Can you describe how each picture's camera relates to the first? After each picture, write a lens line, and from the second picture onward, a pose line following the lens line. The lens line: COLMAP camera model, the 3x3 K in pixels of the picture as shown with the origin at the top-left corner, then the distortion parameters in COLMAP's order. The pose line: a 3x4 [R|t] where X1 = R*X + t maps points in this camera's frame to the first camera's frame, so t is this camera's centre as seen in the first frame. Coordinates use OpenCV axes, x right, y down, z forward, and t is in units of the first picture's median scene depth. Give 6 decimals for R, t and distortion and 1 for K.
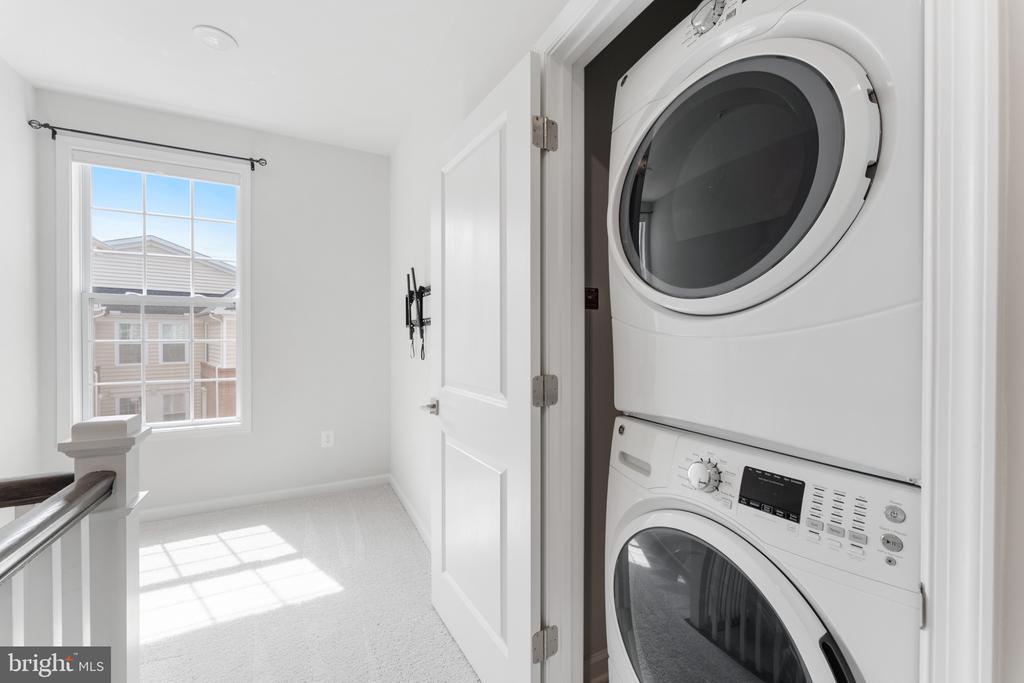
lens RADIAL K [[420.1, 0, 516.9], [0, 420.1, 337.0], [0, 0, 1]] dist [0.006947, 0.000199]
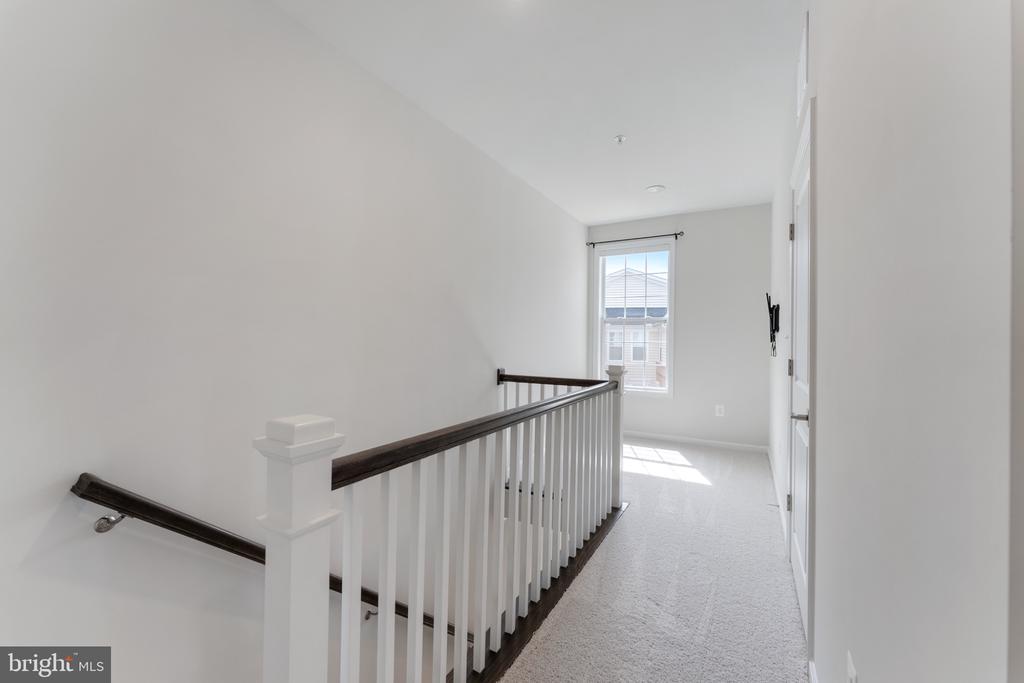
lens RADIAL K [[420.1, 0, 516.9], [0, 420.1, 337.0], [0, 0, 1]] dist [0.006947, 0.000199]
pose [[0.566709, 0.001655, -0.823916, 0.451982], [-0.015193, 0.999849, -0.008442, 0.010975], [0.823778, 0.017302, 0.566649, -0.527939]]
